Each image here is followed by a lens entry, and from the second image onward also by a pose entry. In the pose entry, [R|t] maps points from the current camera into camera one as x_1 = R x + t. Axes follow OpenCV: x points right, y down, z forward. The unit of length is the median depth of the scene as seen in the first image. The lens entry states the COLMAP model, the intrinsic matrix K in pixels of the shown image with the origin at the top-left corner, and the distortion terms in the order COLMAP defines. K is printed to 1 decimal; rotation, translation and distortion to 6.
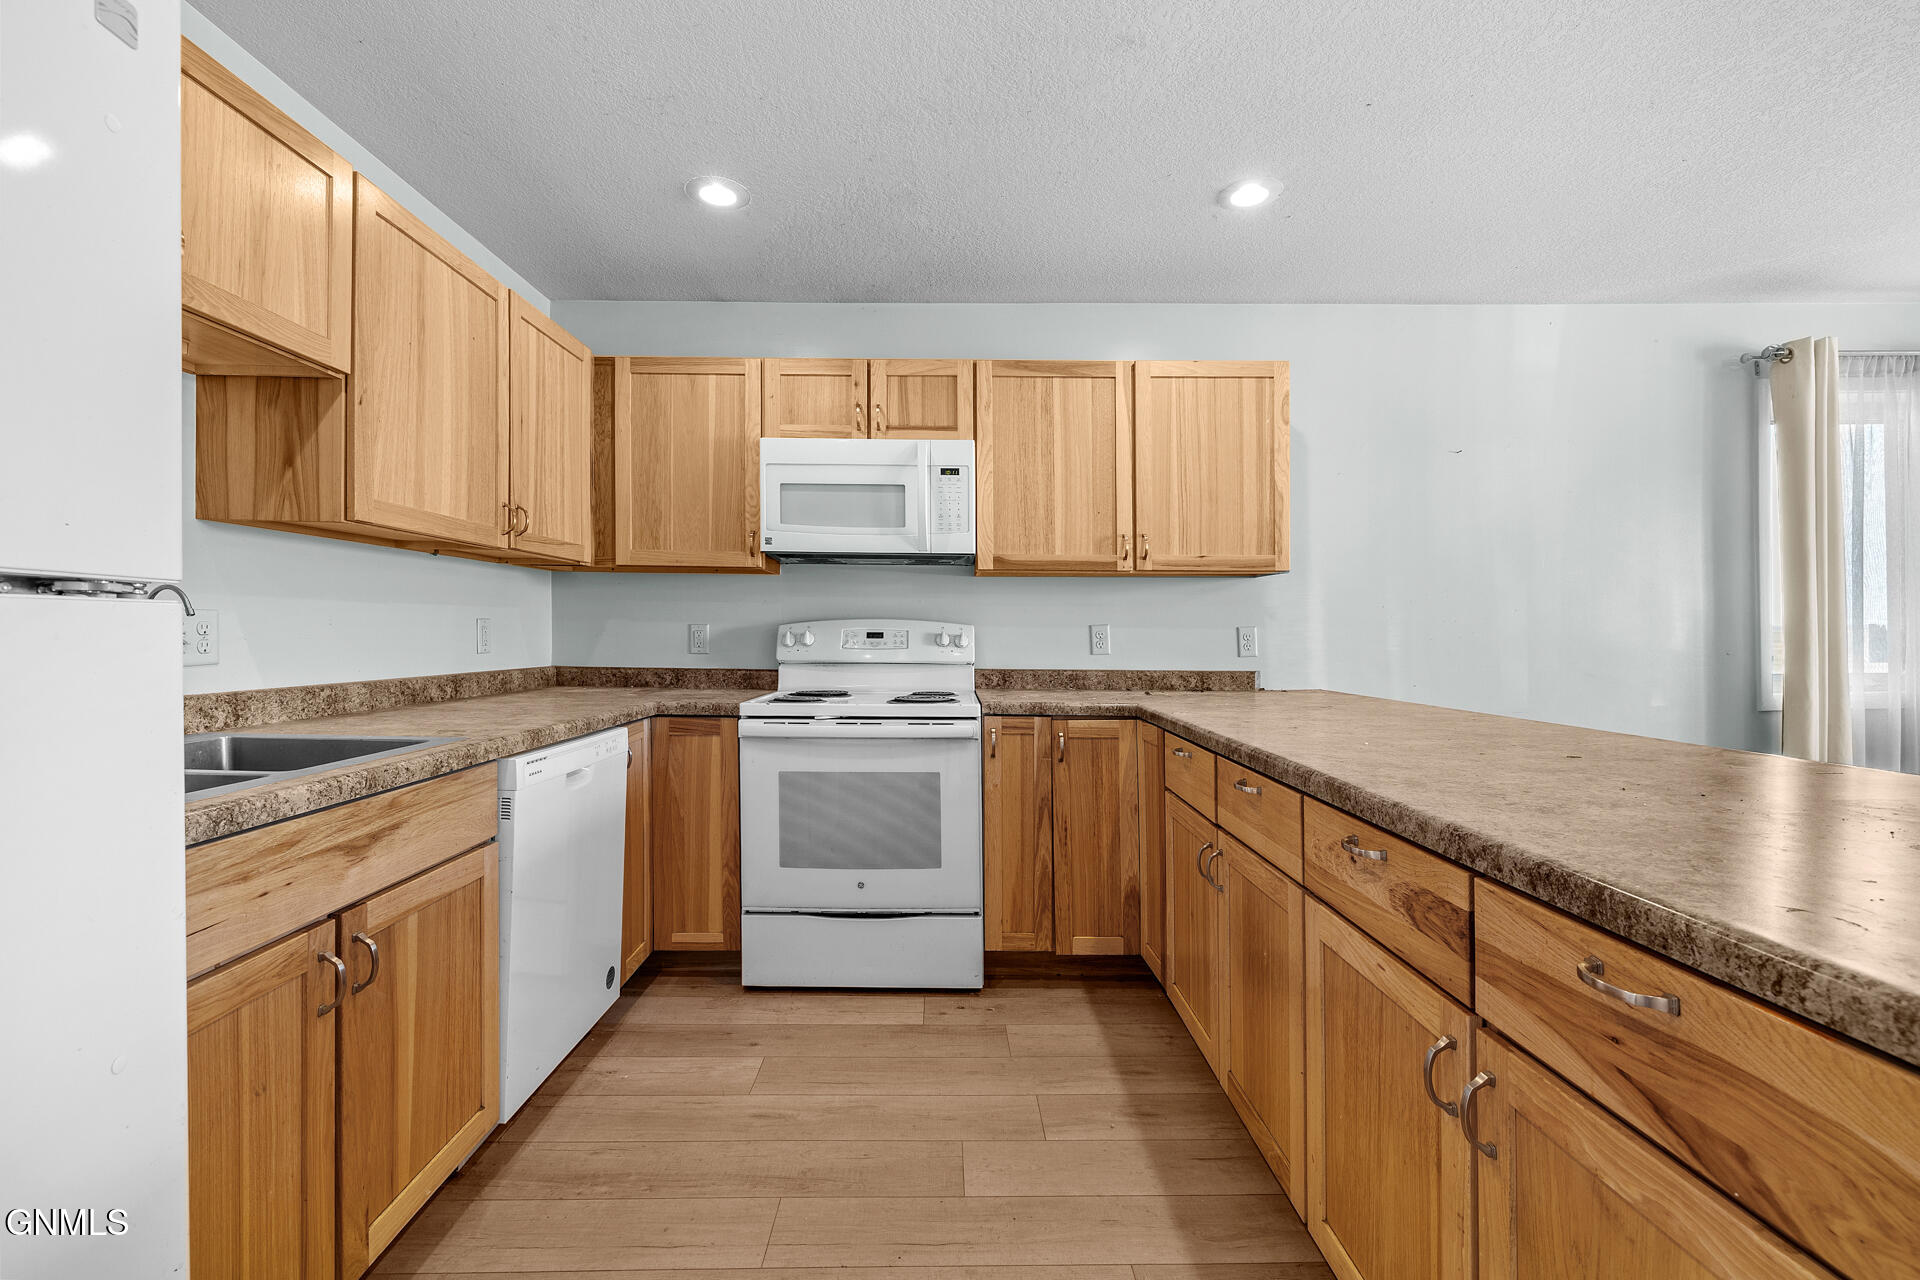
lens RADIAL K [[815.3, 0, 956.7], [0, 815.3, 632.7], [0, 0, 1]] dist [0.000546, 0.000057]
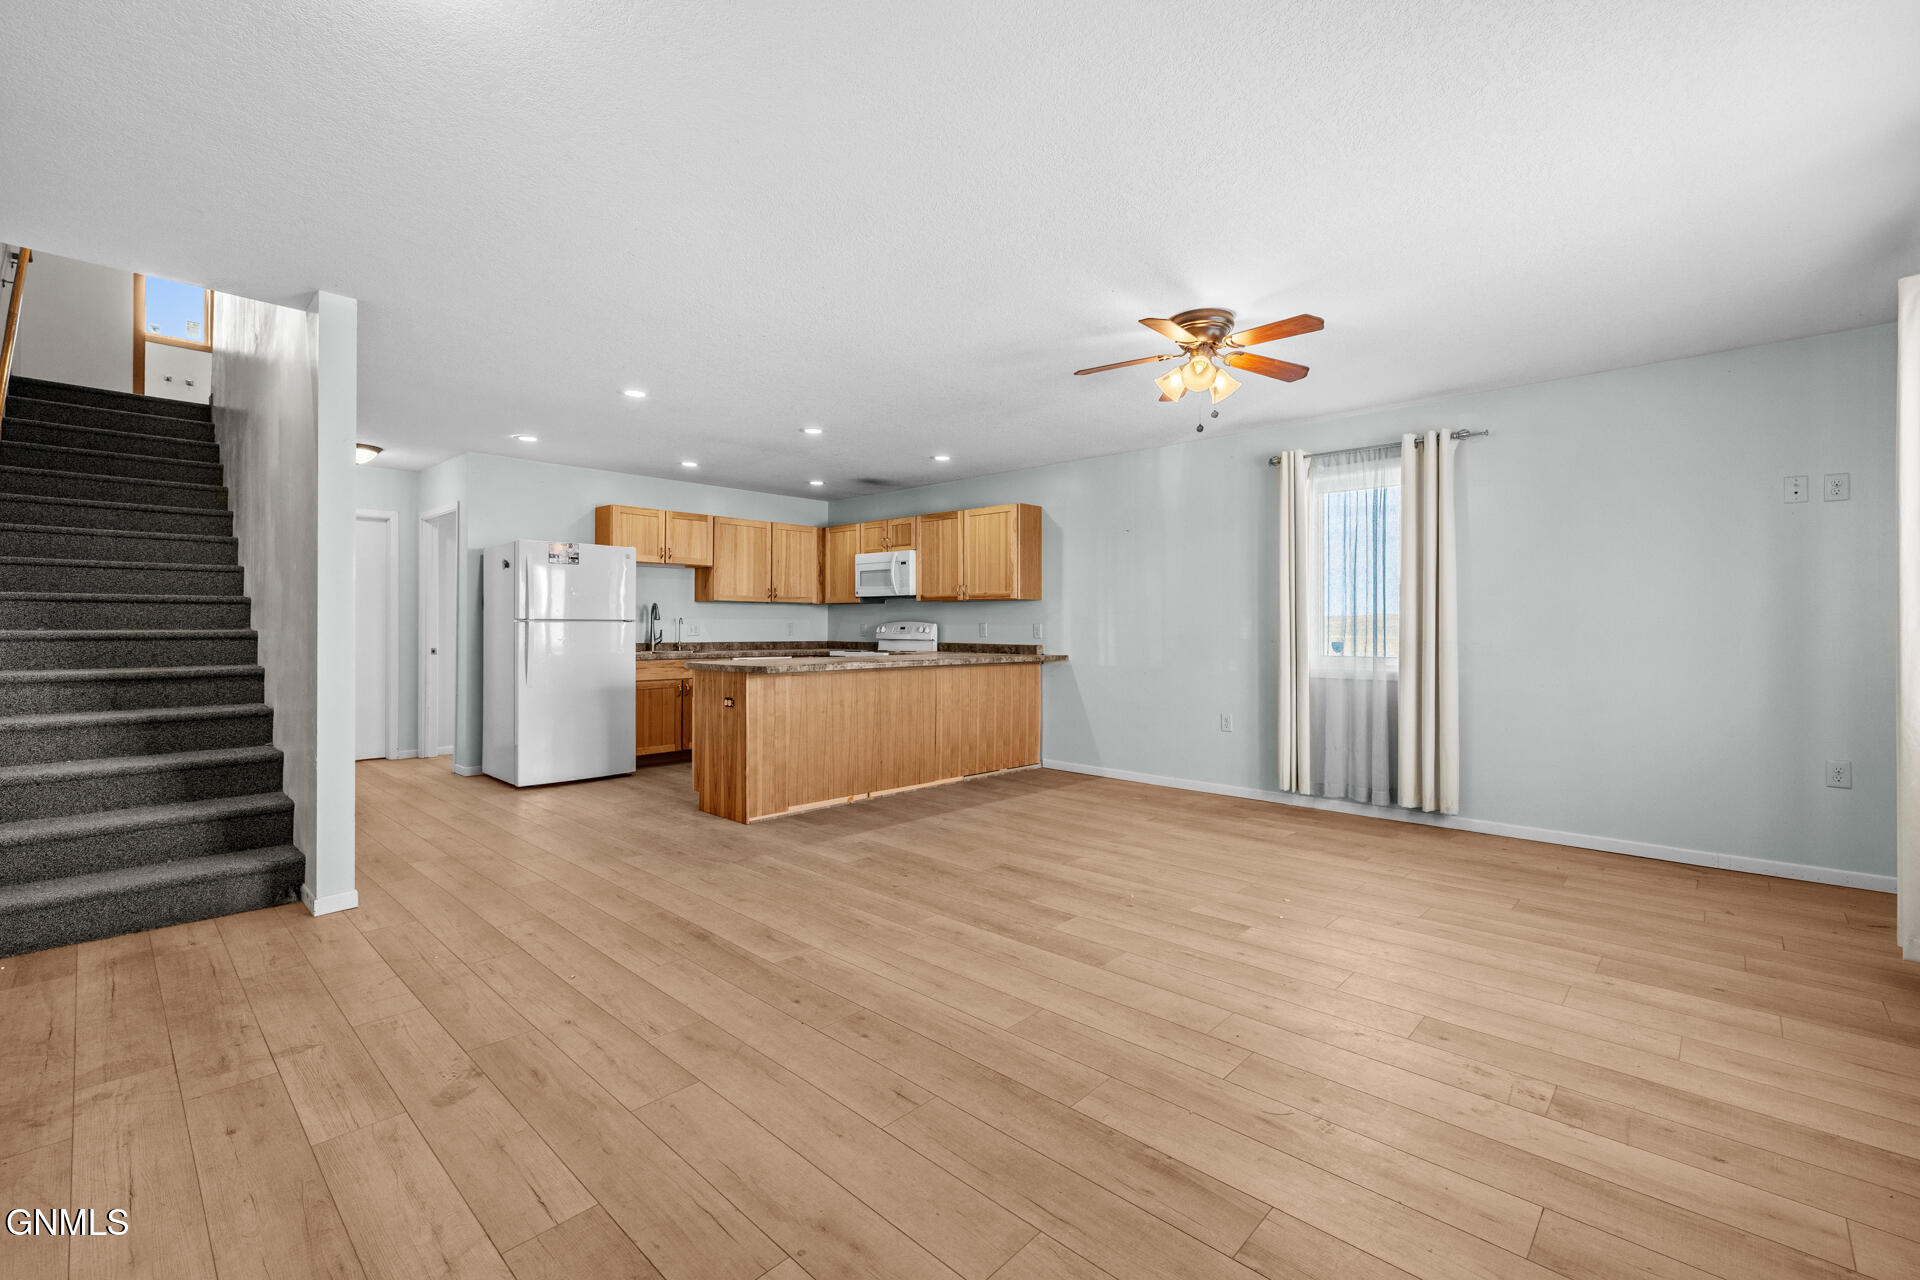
lens RADIAL K [[829.8, 0, 957.3], [0, 829.8, 627.3], [0, 0, 1]] dist [-0.000769, -0.000042]
pose [[0.730928, -0.002818, -0.682448, 1.825576], [0.001968, 0.999996, -0.002021, 0.006454], [0.682451, 0.000134, 0.730931, -0.748931]]
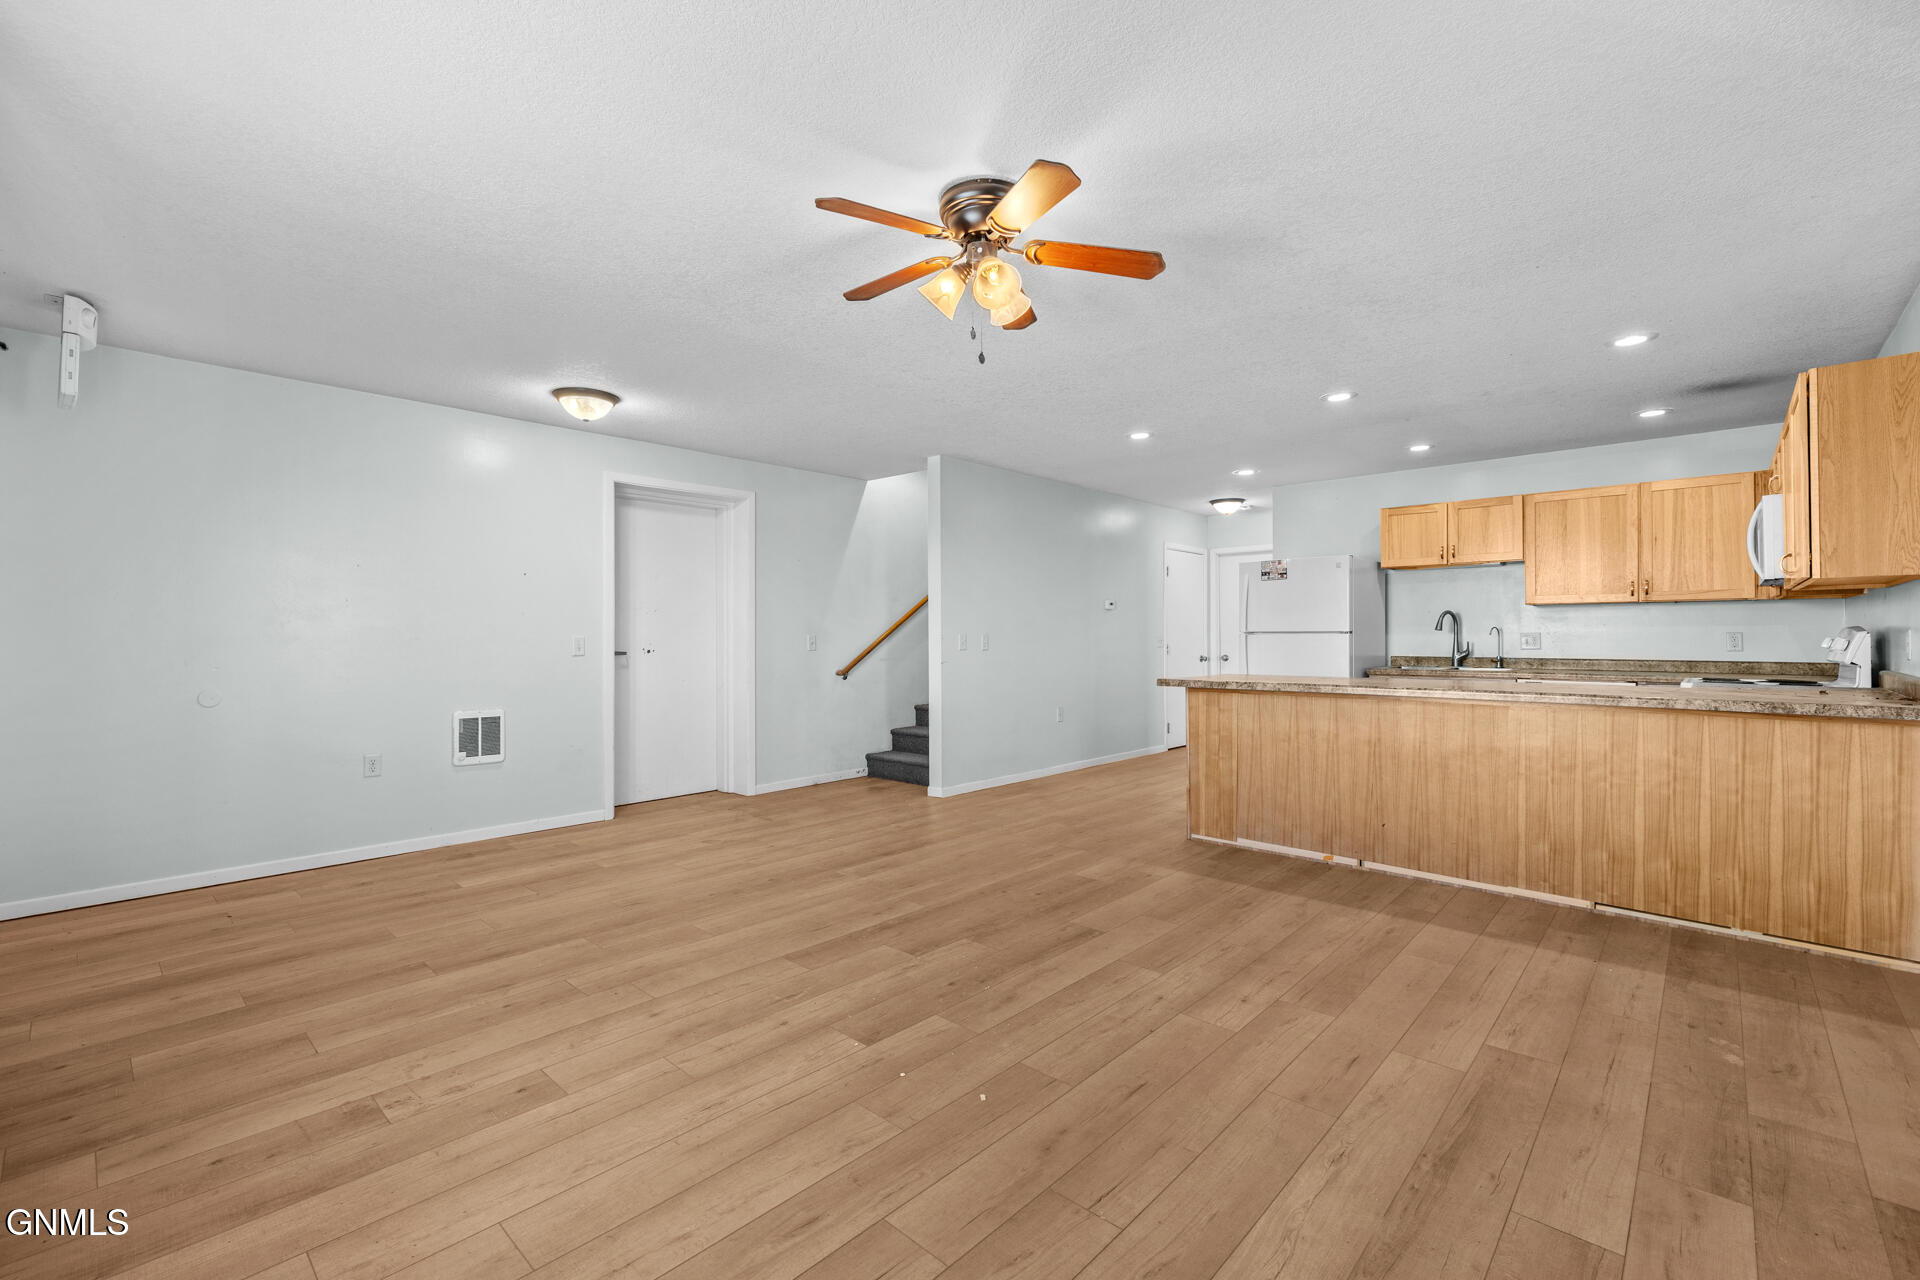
lens RADIAL K [[829.8, 0, 957.3], [0, 829.8, 627.3], [0, 0, 1]] dist [-0.000769, -0.000042]
pose [[-0.681277, -0.011388, -0.731937, 1.900547], [-0.000398, 0.999885, -0.015187, 0.003011], [0.732026, -0.010055, -0.681203, 0.934497]]
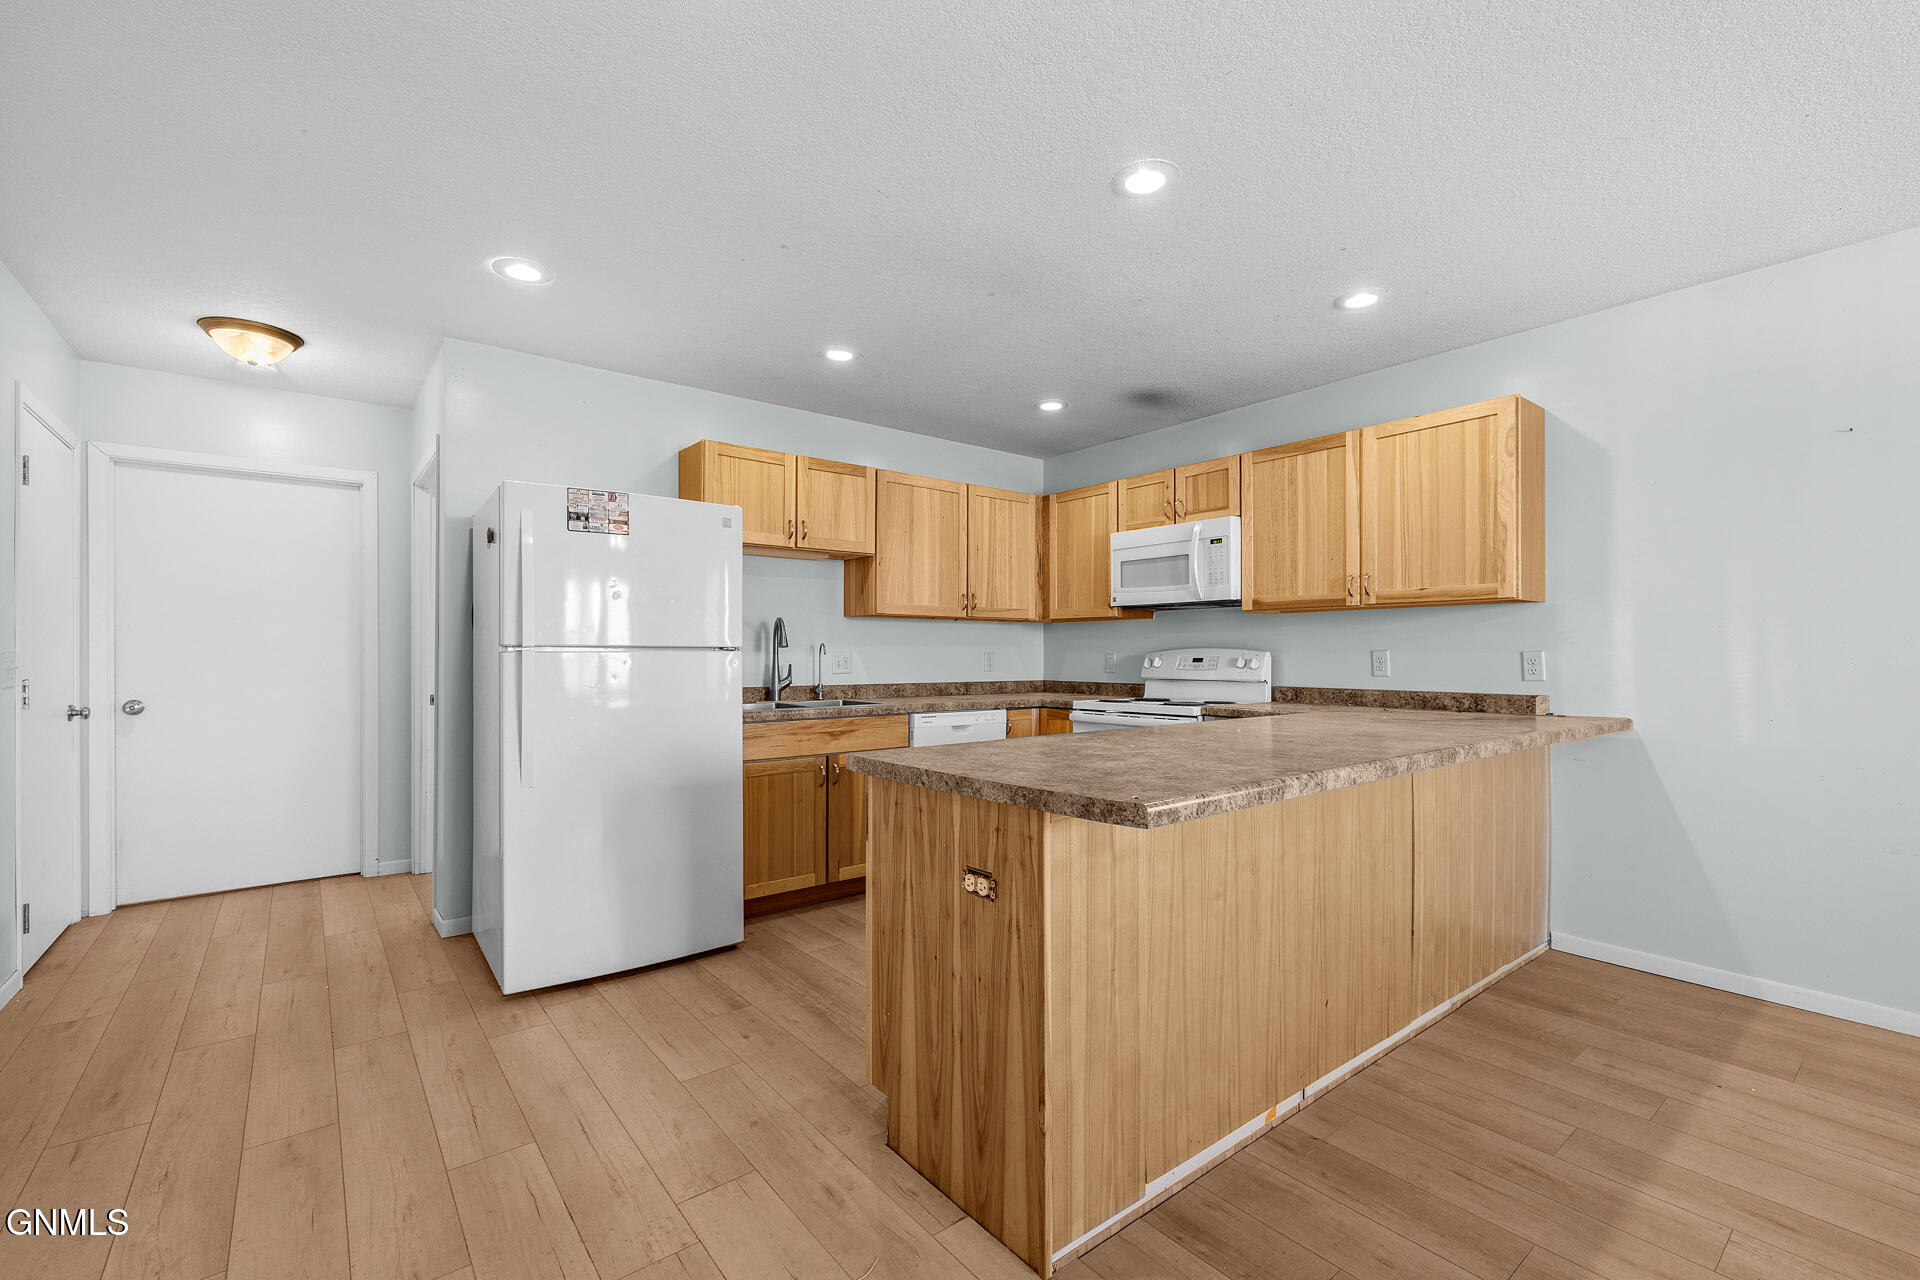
lens RADIAL K [[818.5, 0, 954.2], [0, 818.5, 658.9], [0, 0, 1]] dist [0.002130, 0.000258]
pose [[0.623808, -0.002778, -0.781573, 0.778358], [0.004580, 0.999990, 0.000101, -0.000899], [0.781565, -0.003643, 0.623814, -0.205754]]
